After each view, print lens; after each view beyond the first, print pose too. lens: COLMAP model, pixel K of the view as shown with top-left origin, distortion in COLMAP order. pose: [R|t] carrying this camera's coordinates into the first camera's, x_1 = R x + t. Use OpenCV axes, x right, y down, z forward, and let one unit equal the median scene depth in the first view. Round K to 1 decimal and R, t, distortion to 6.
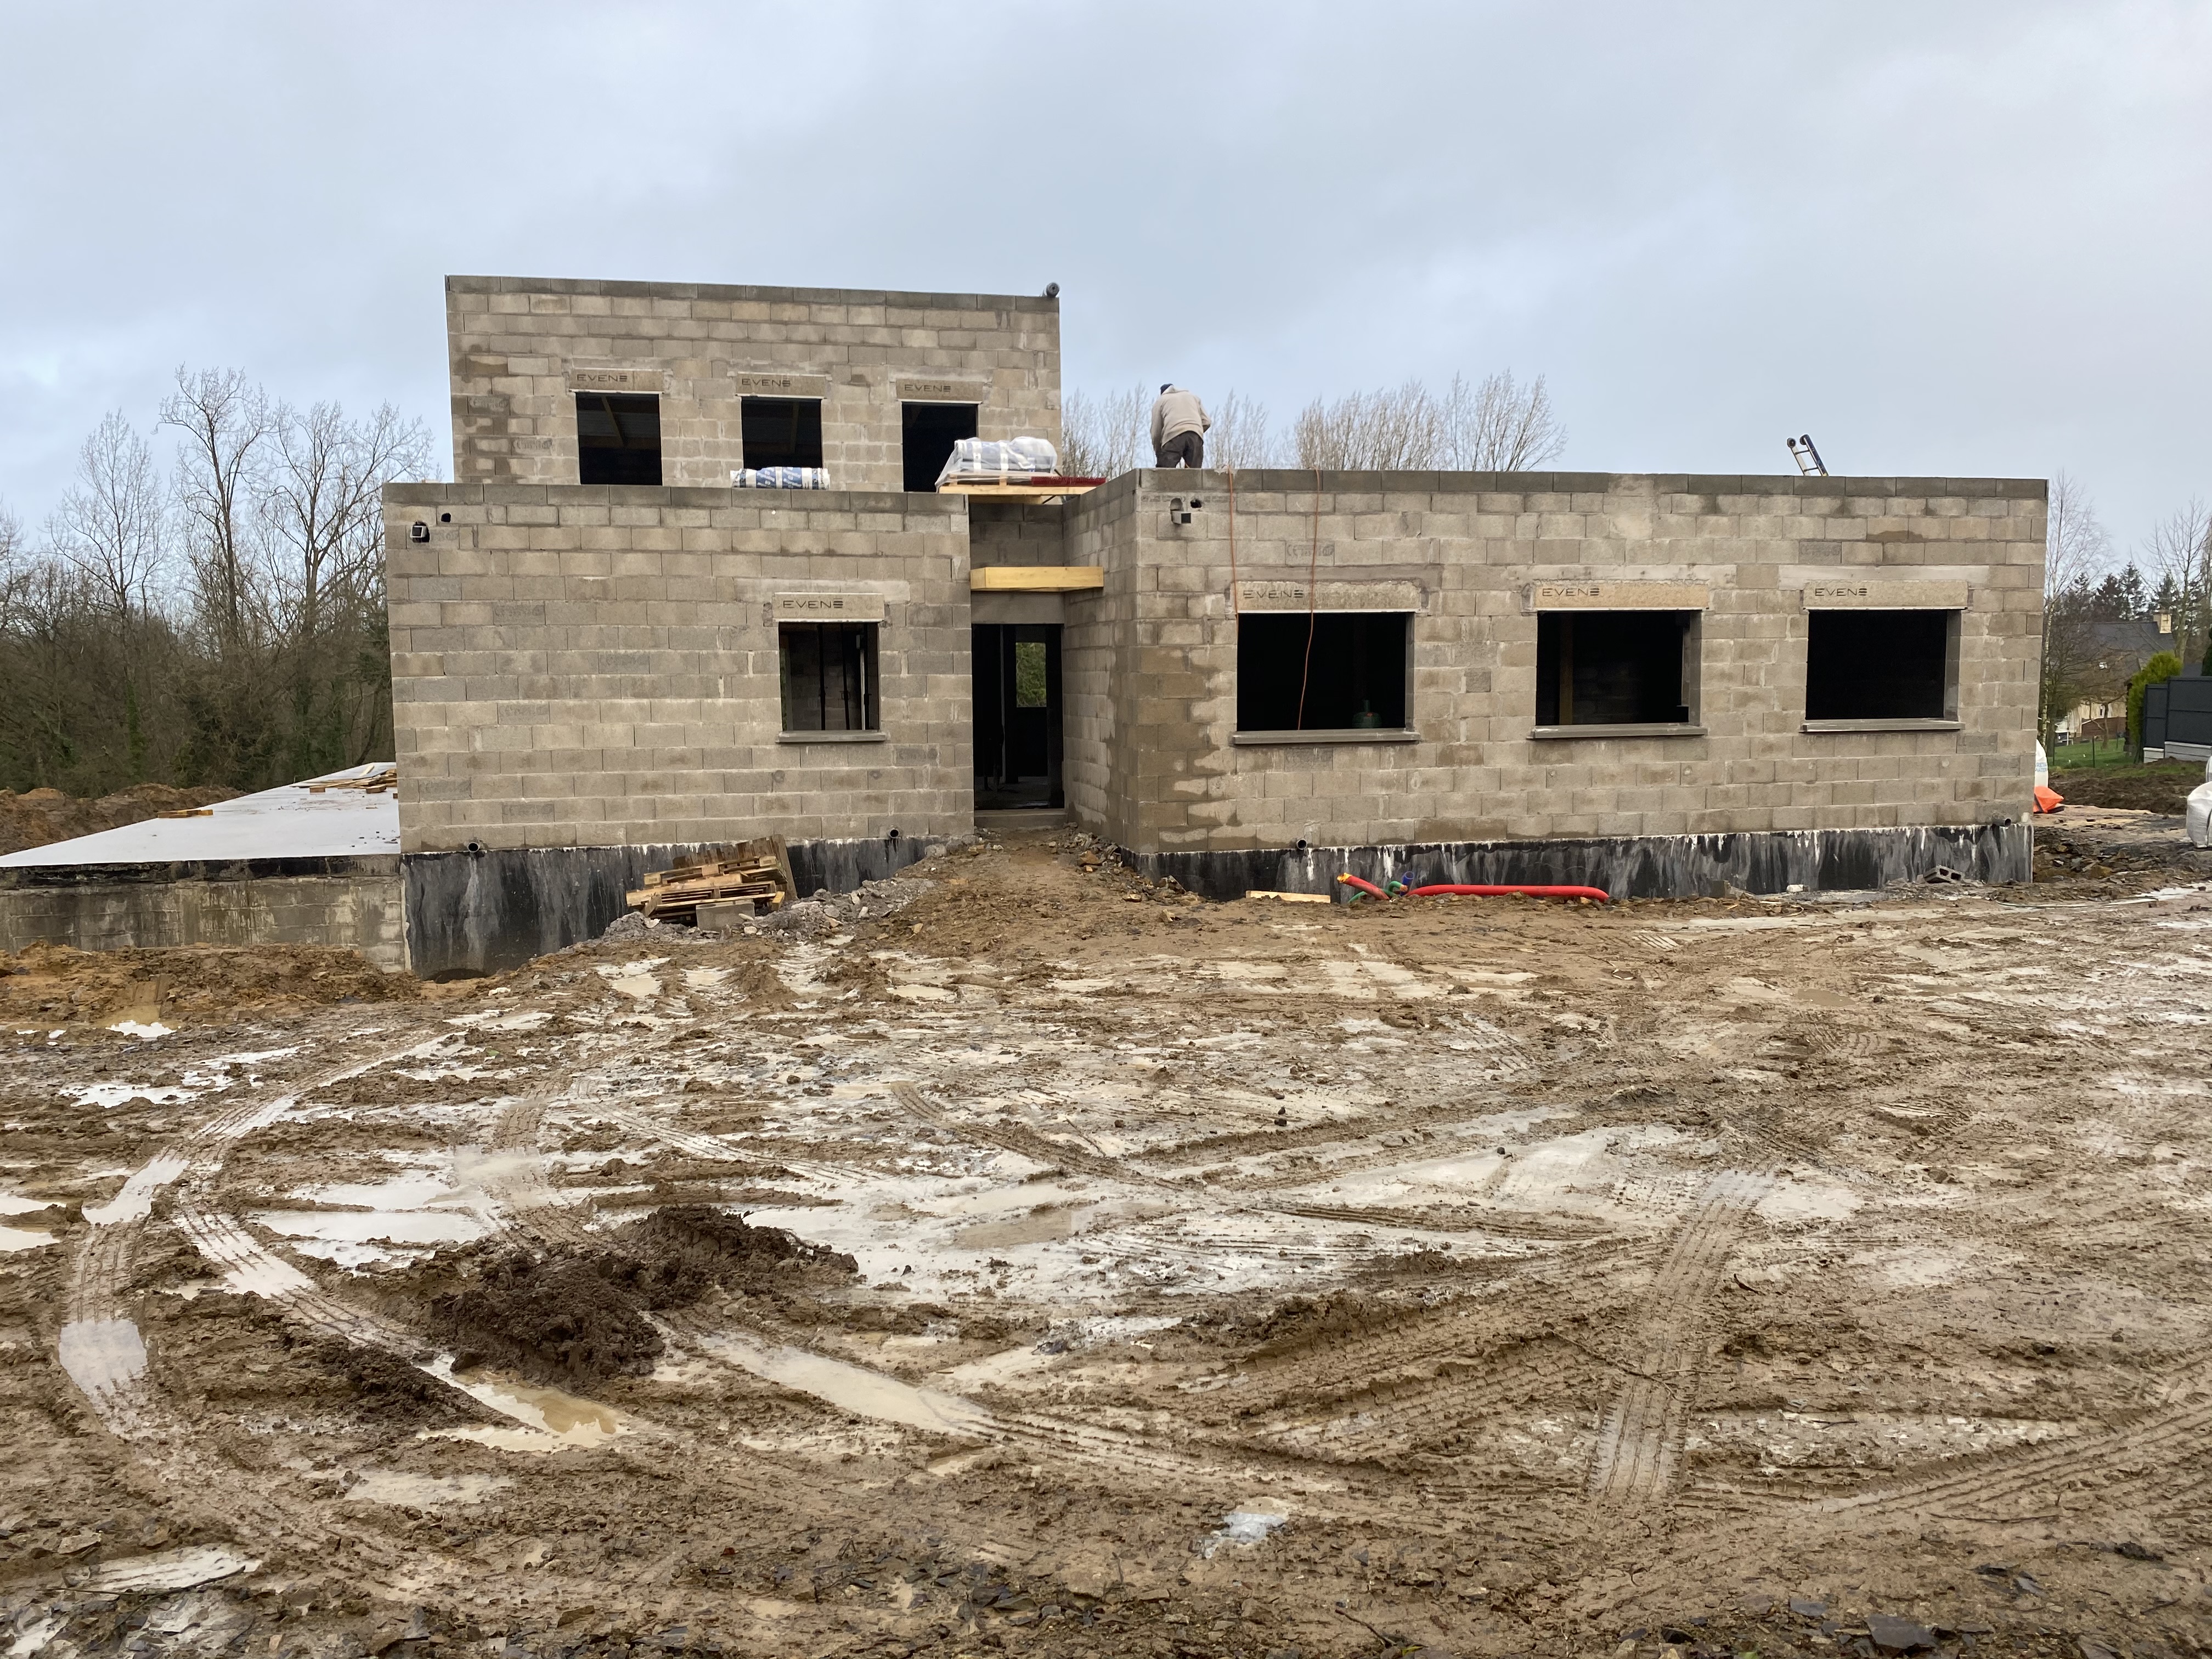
lens RADIAL K [[1688.6, 0, 1107.4], [0, 1688.6, 822.7], [0, 0, 1]] dist [0.059647, -0.011265]
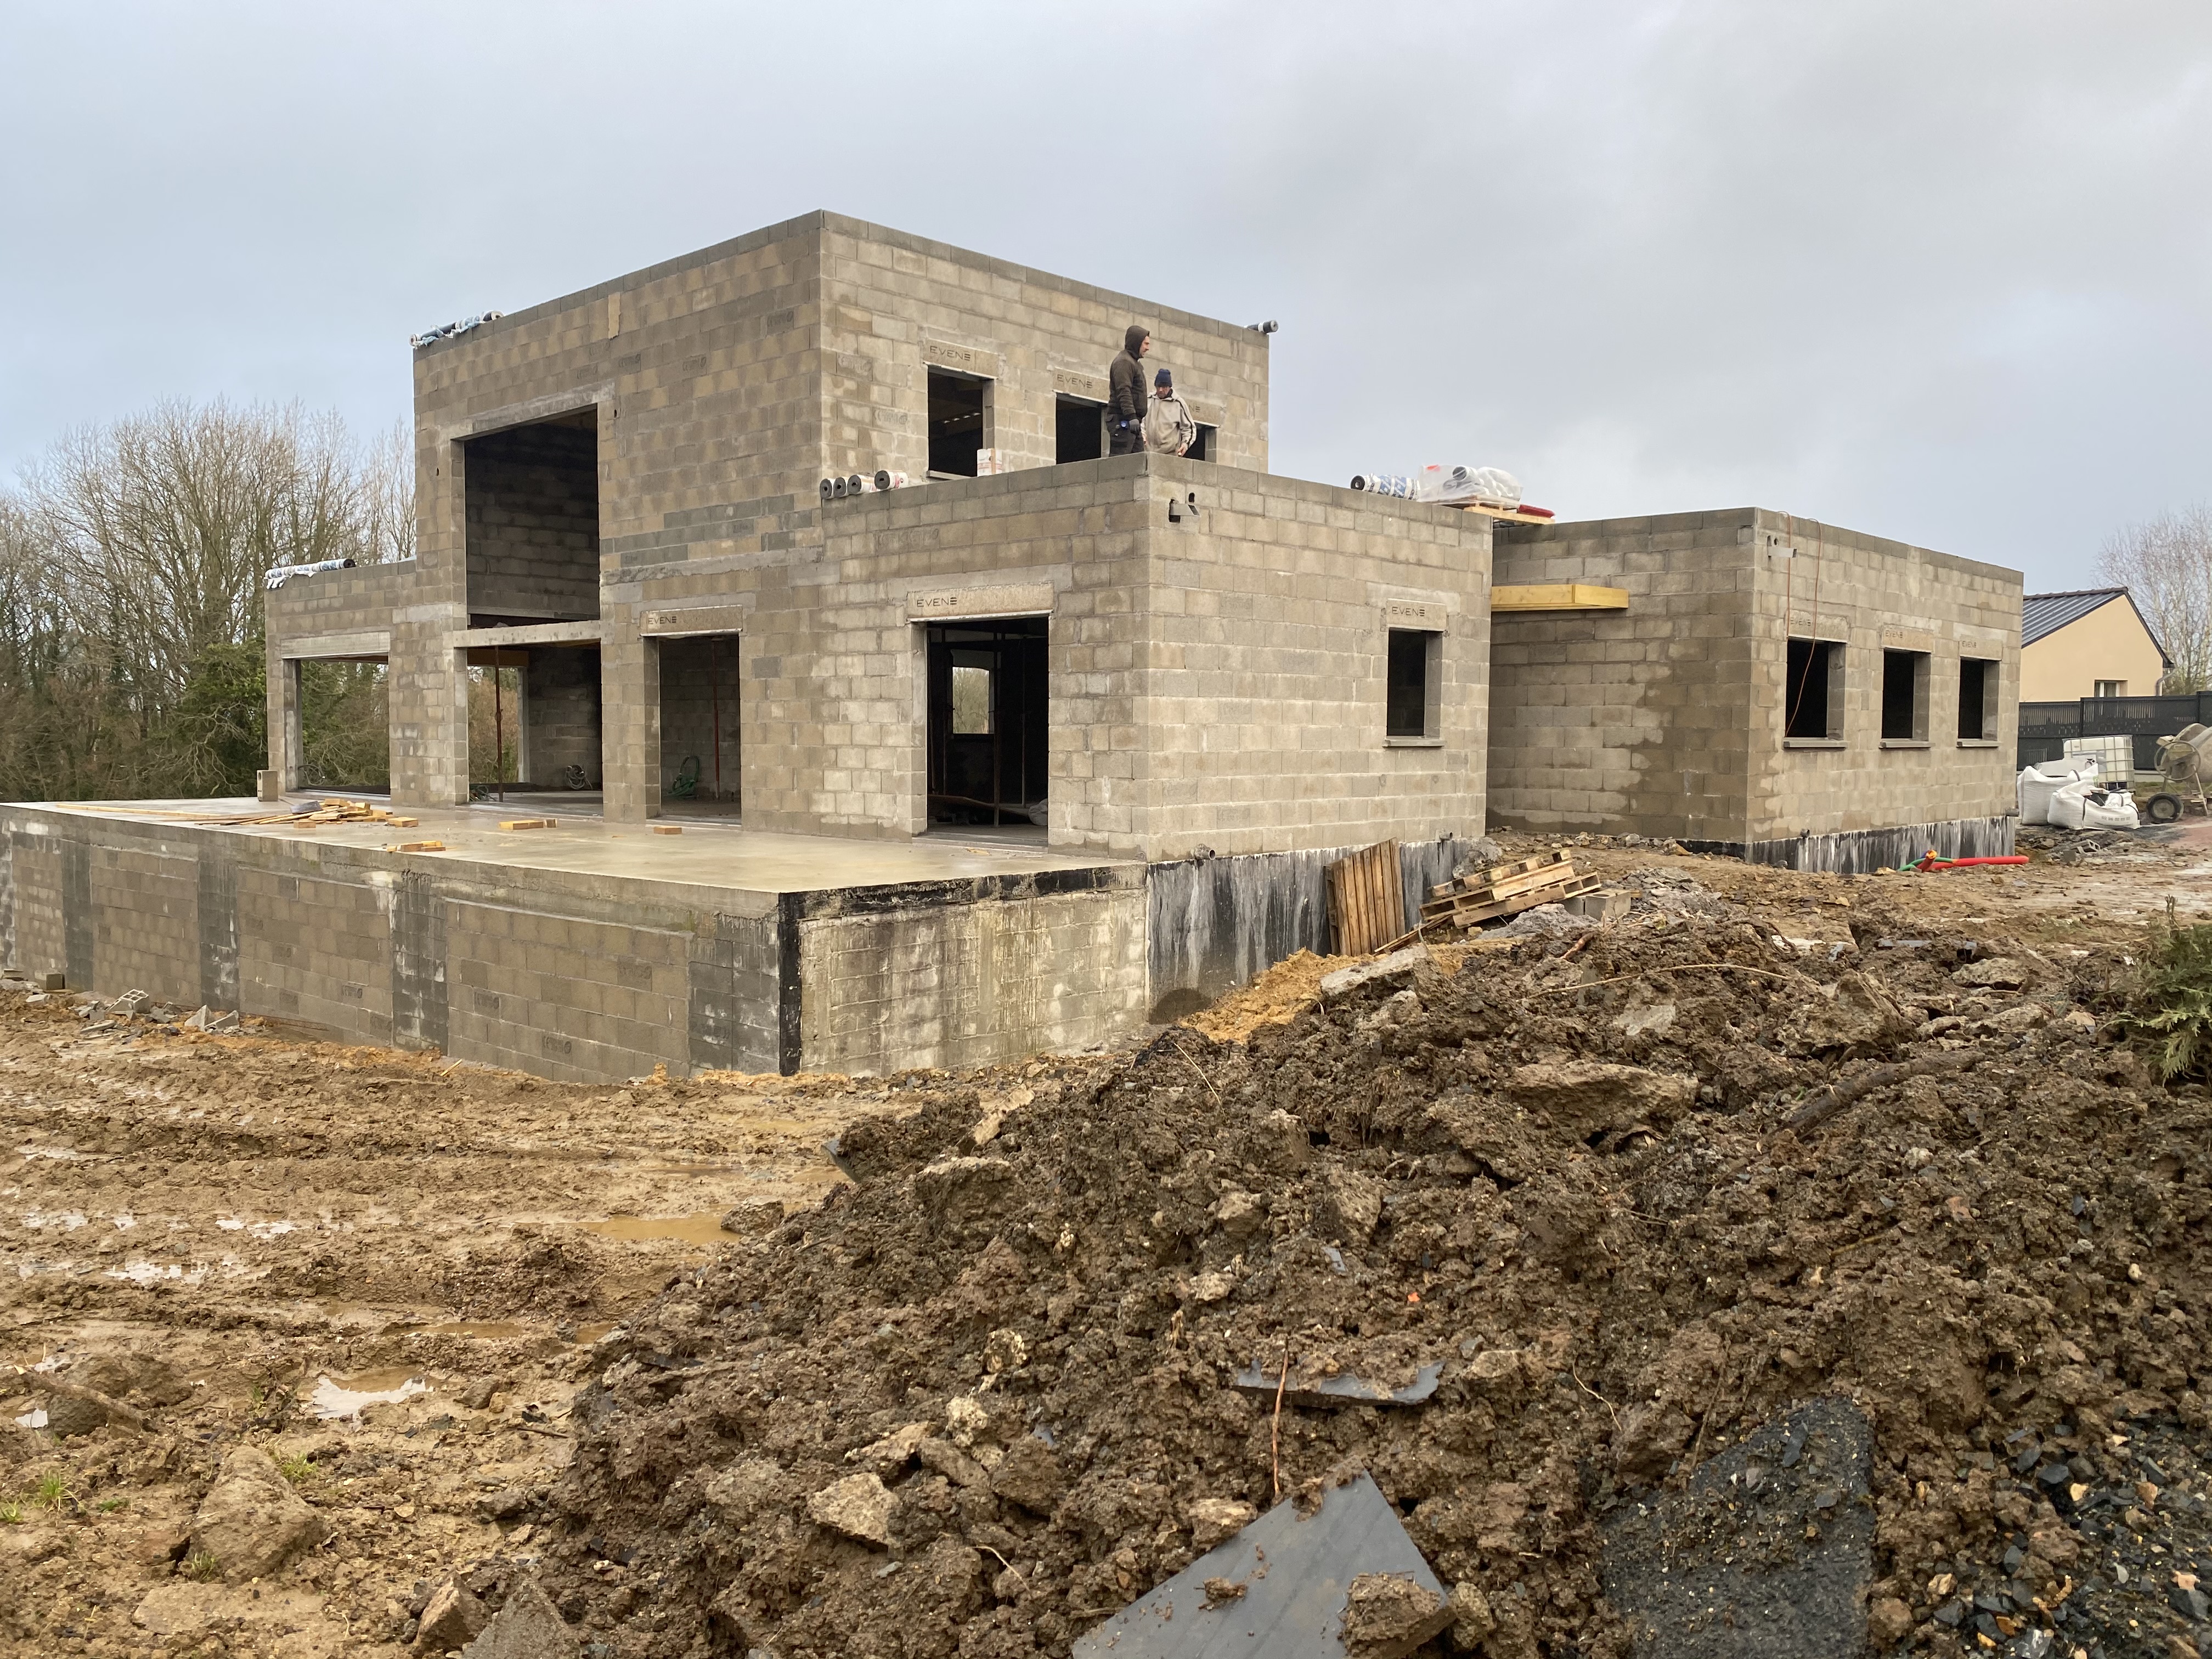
lens RADIAL K [[1688.6, 0, 1106.1], [0, 1688.6, 836.6], [0, 0, 1]] dist [0.059647, -0.011265]
pose [[0.817238, -0.019527, 0.575969, -0.924521], [0.036672, 0.999162, -0.018159, 0.018763], [-0.575132, 0.035962, 0.817270, 0.275014]]
